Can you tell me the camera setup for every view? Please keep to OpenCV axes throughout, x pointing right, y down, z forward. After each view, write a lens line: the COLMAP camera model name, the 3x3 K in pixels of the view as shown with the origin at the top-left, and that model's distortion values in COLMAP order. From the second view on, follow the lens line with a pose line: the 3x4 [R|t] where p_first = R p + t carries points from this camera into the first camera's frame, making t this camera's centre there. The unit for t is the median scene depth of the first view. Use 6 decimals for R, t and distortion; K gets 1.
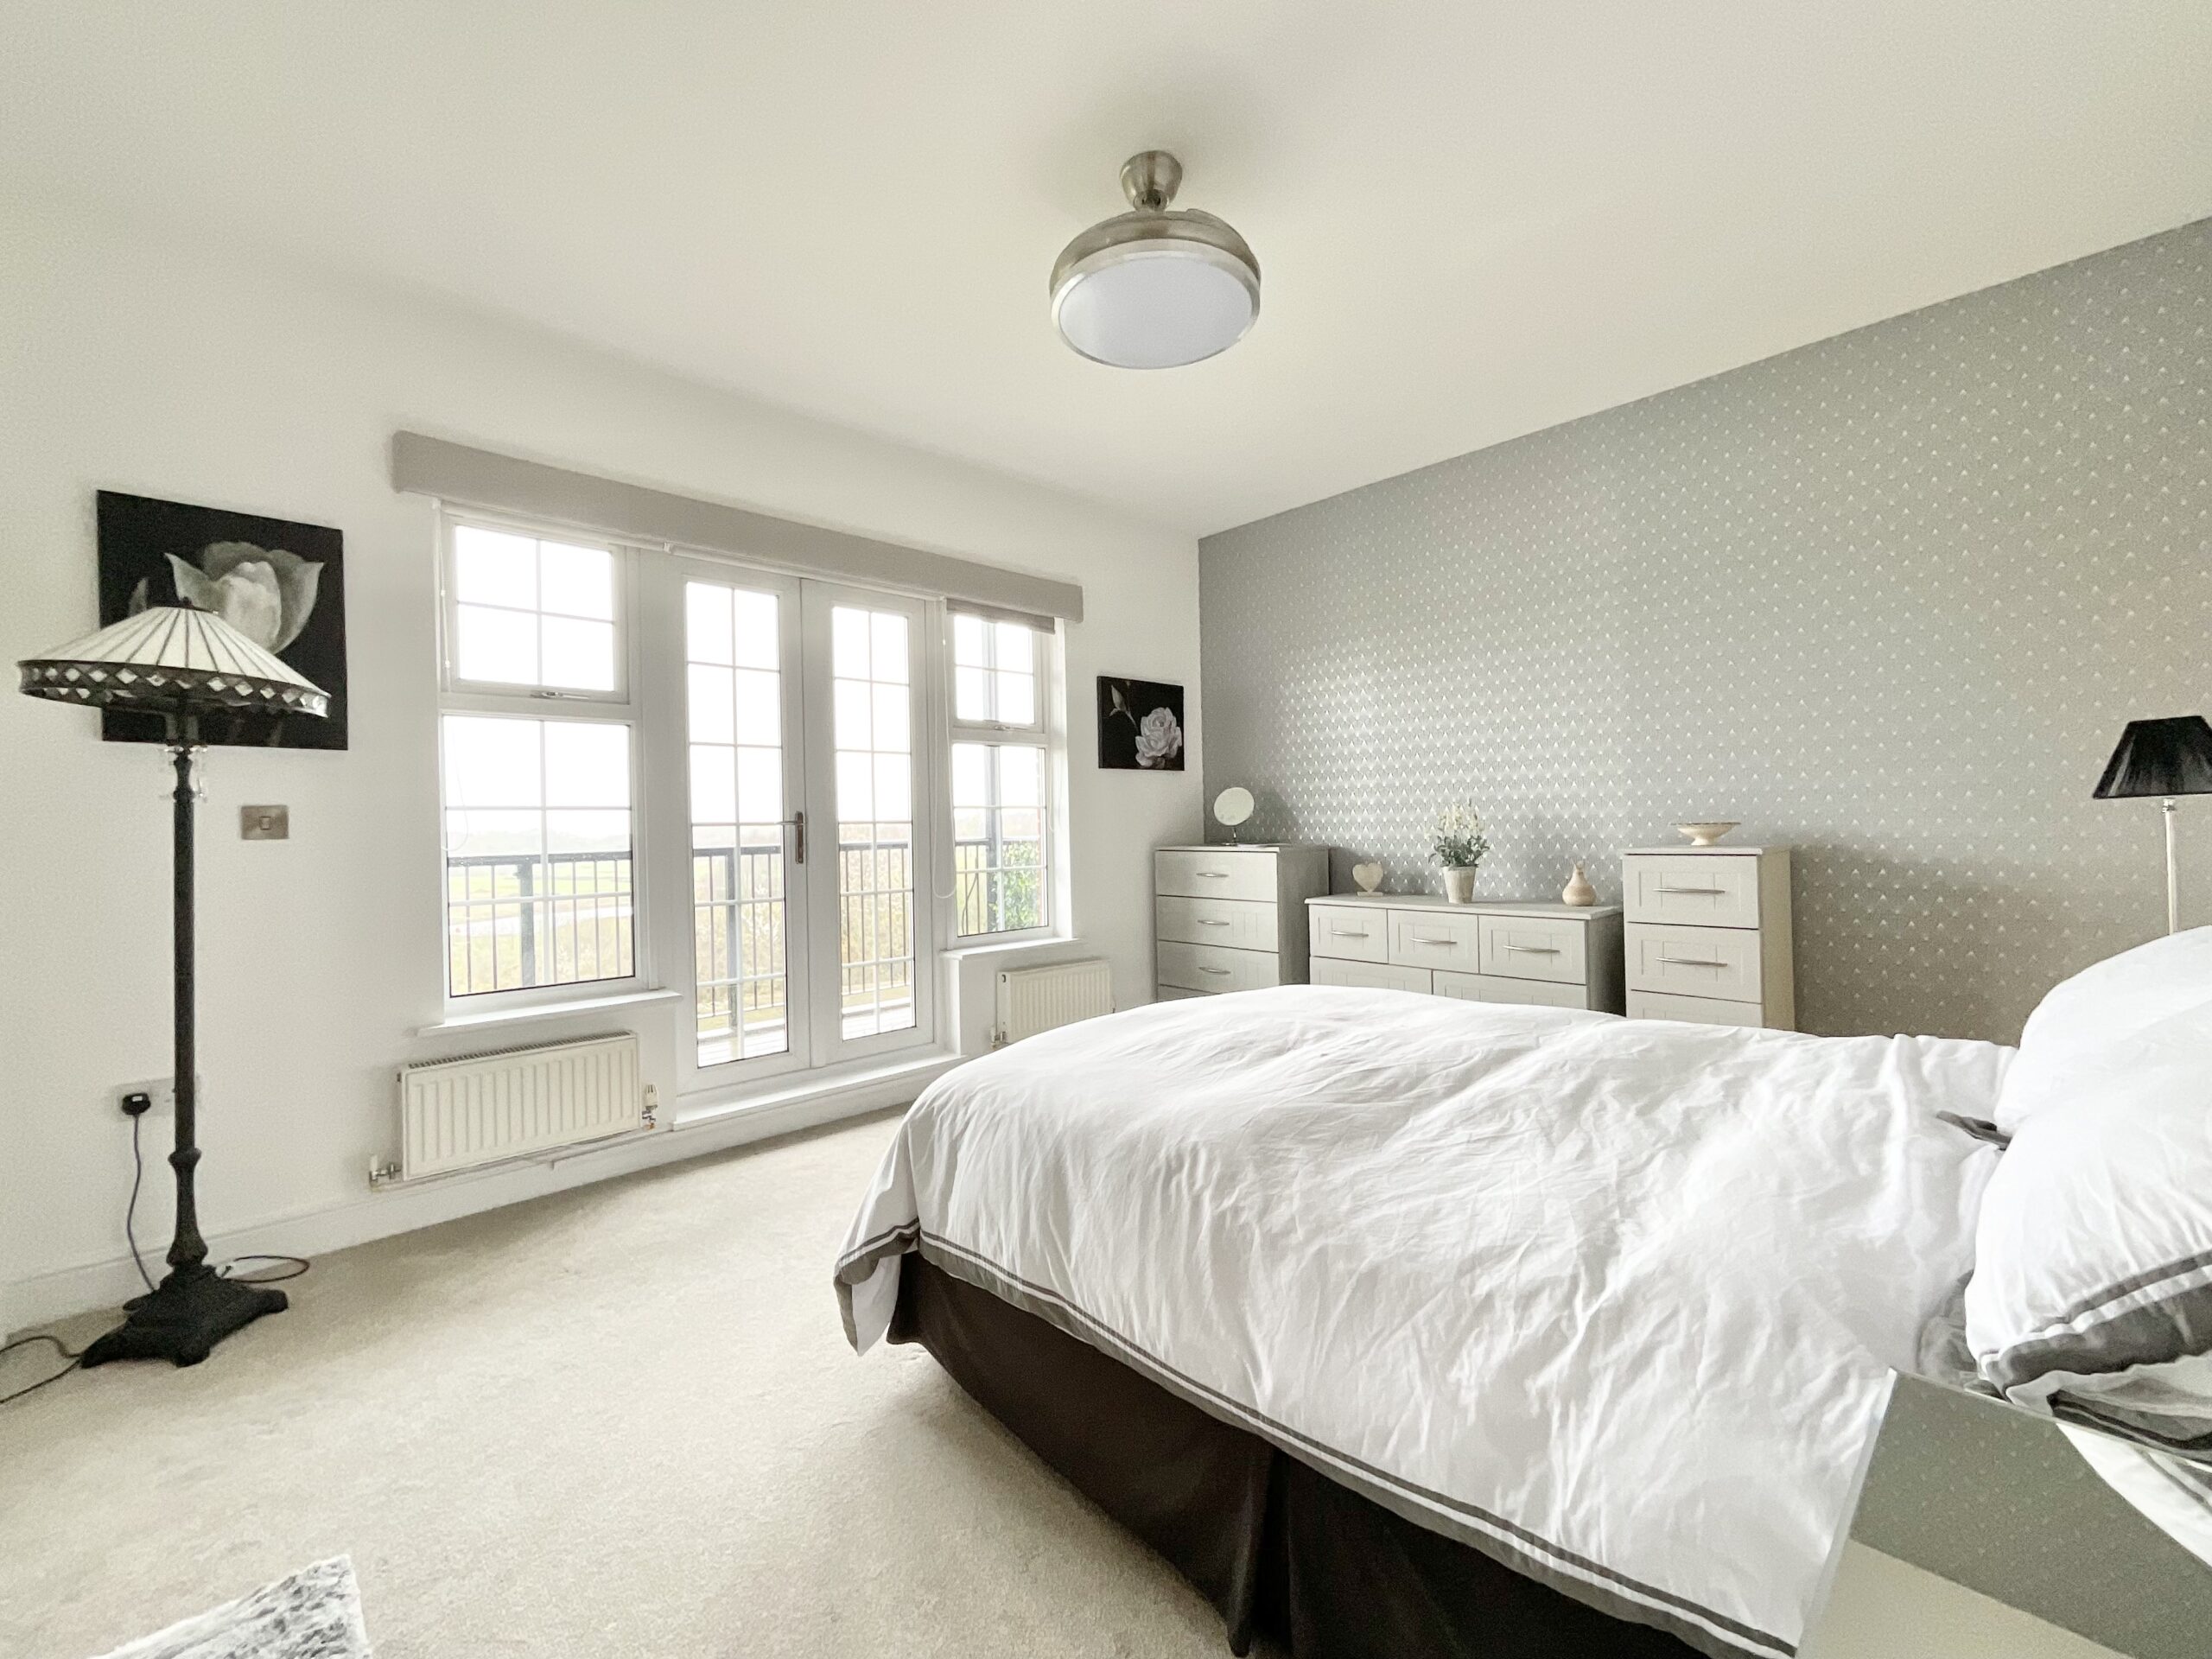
lens RADIAL K [[900.2, 0, 1106.0], [0, 900.2, 829.5], [0, 0, 1]] dist [0.000389, -0.000052]
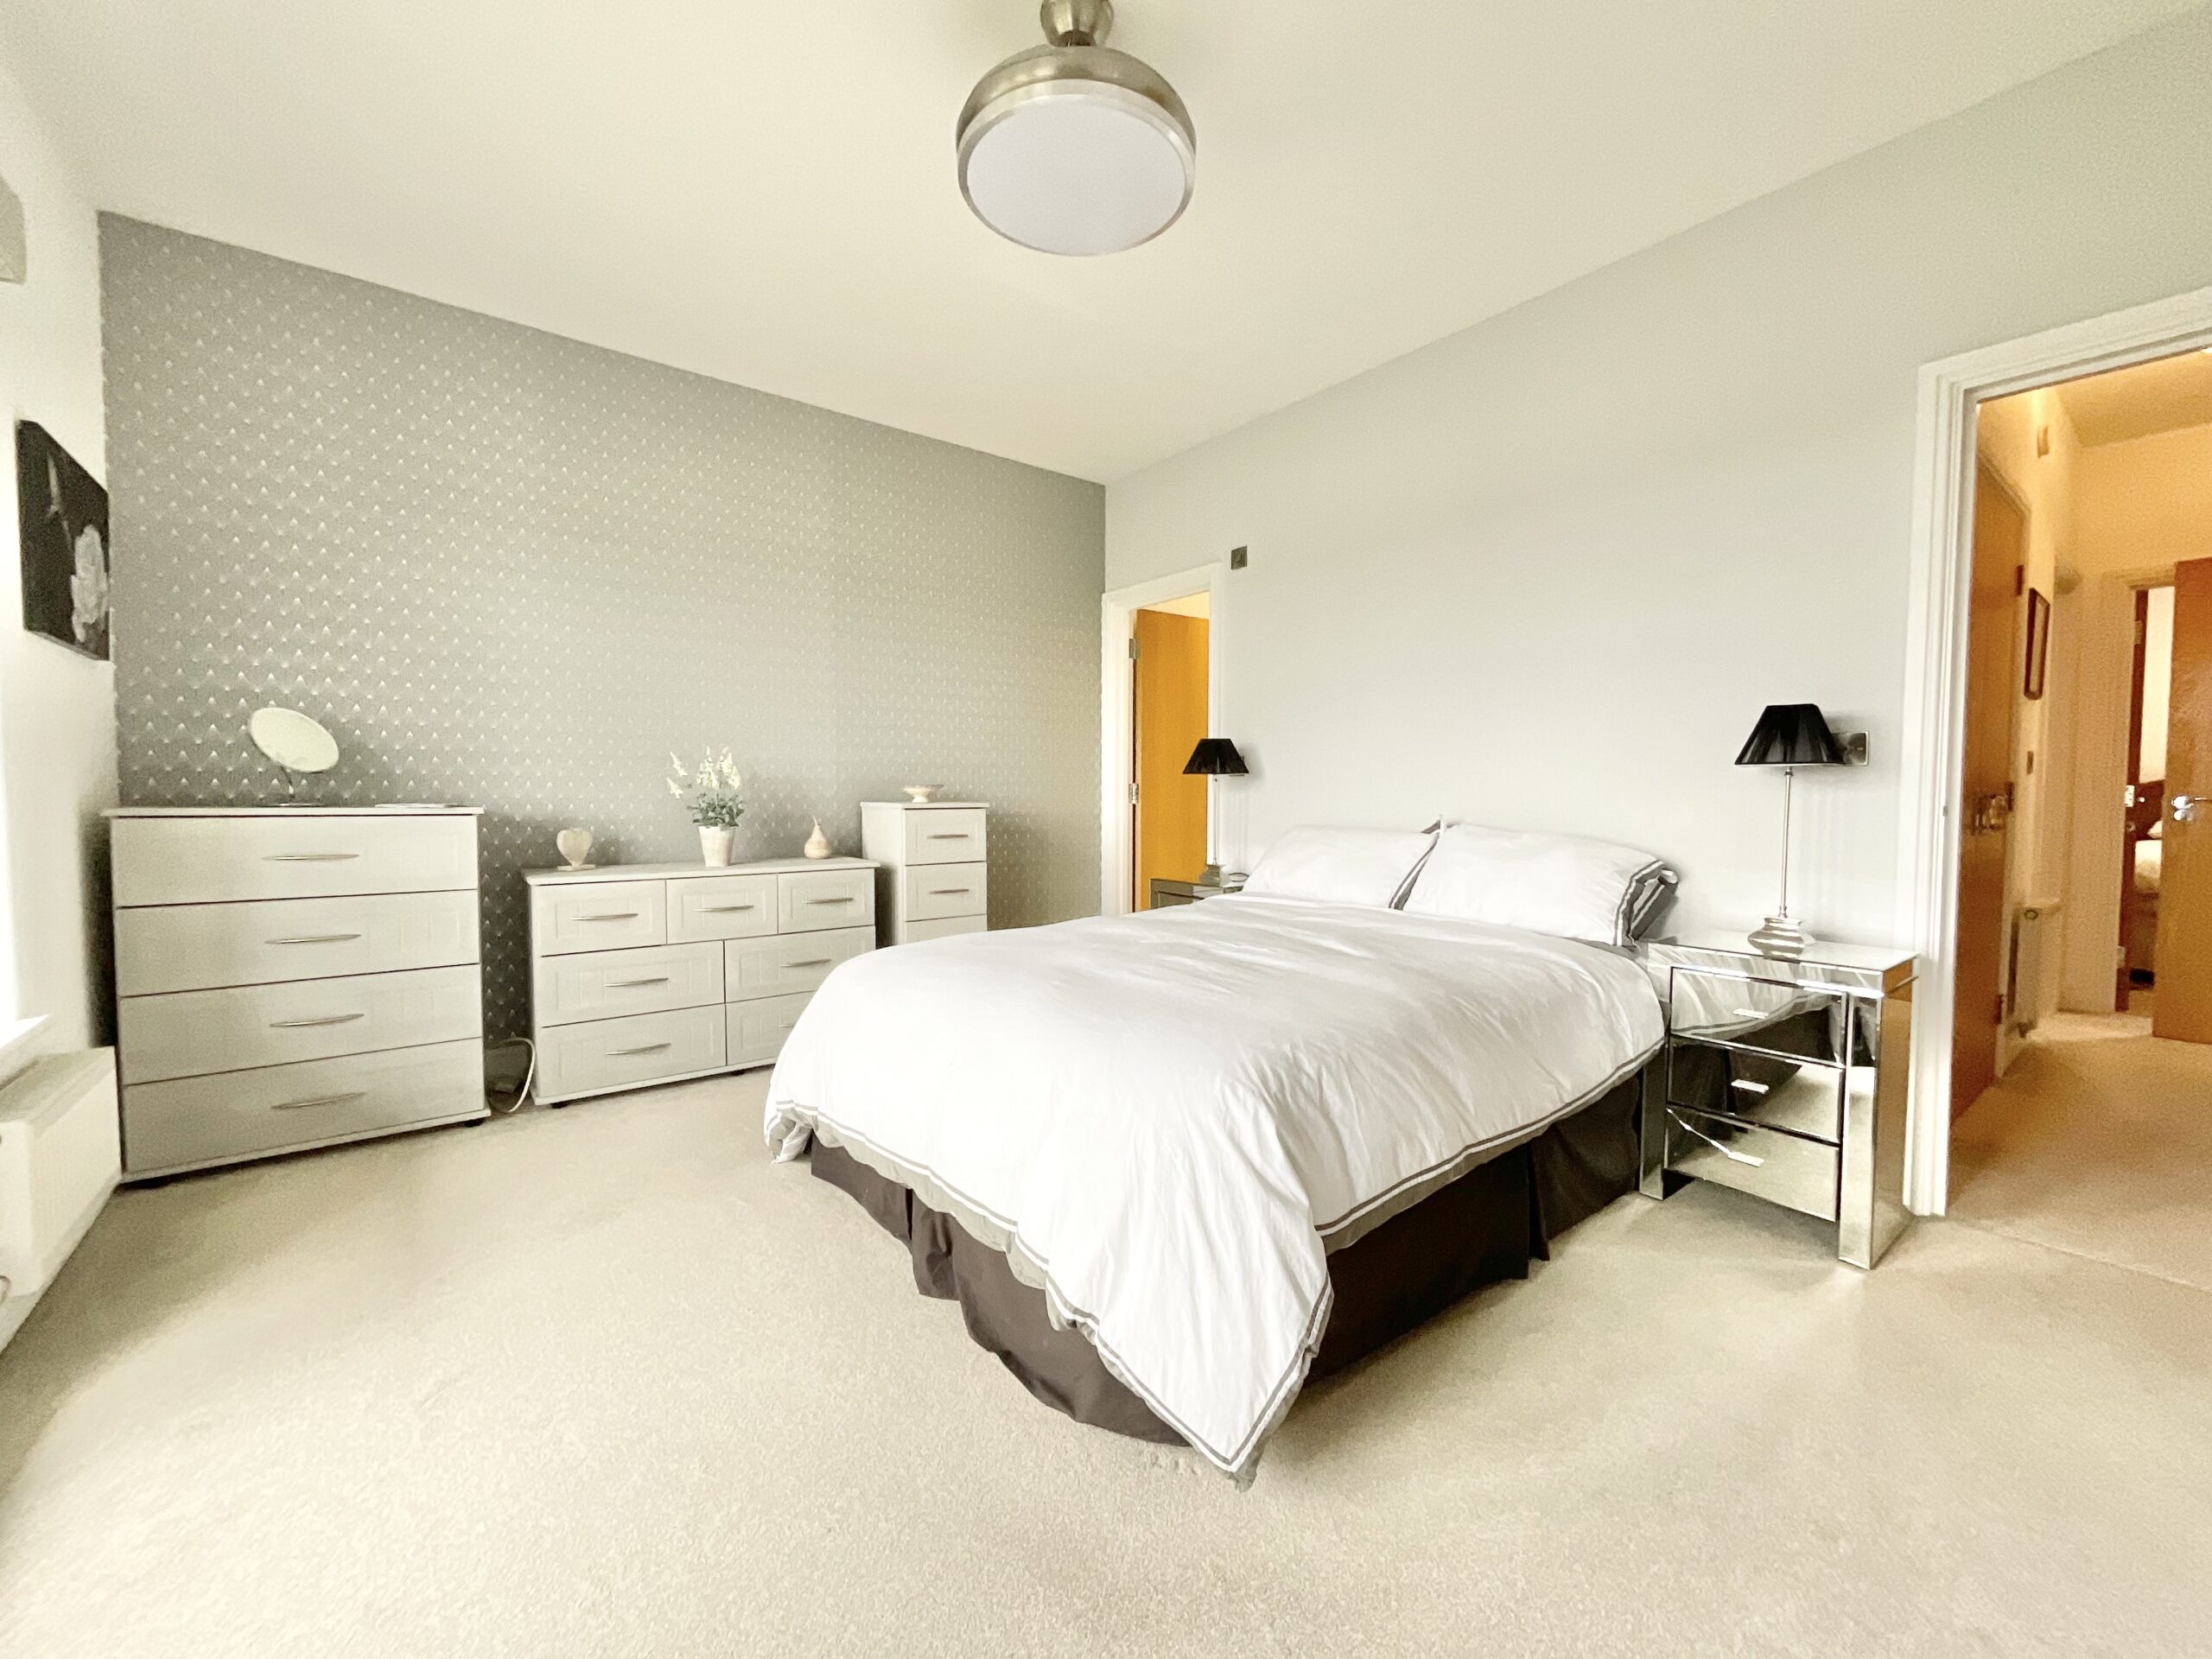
lens RADIAL K [[900.2, 0, 1106.0], [0, 900.2, 829.5], [0, 0, 1]] dist [0.000389, -0.000052]
pose [[0.092581, -0.020345, 0.995497, -0.560886], [-0.001246, 0.999788, 0.020549, 0.028466], [-0.995704, -0.003143, 0.092536, 0.595140]]
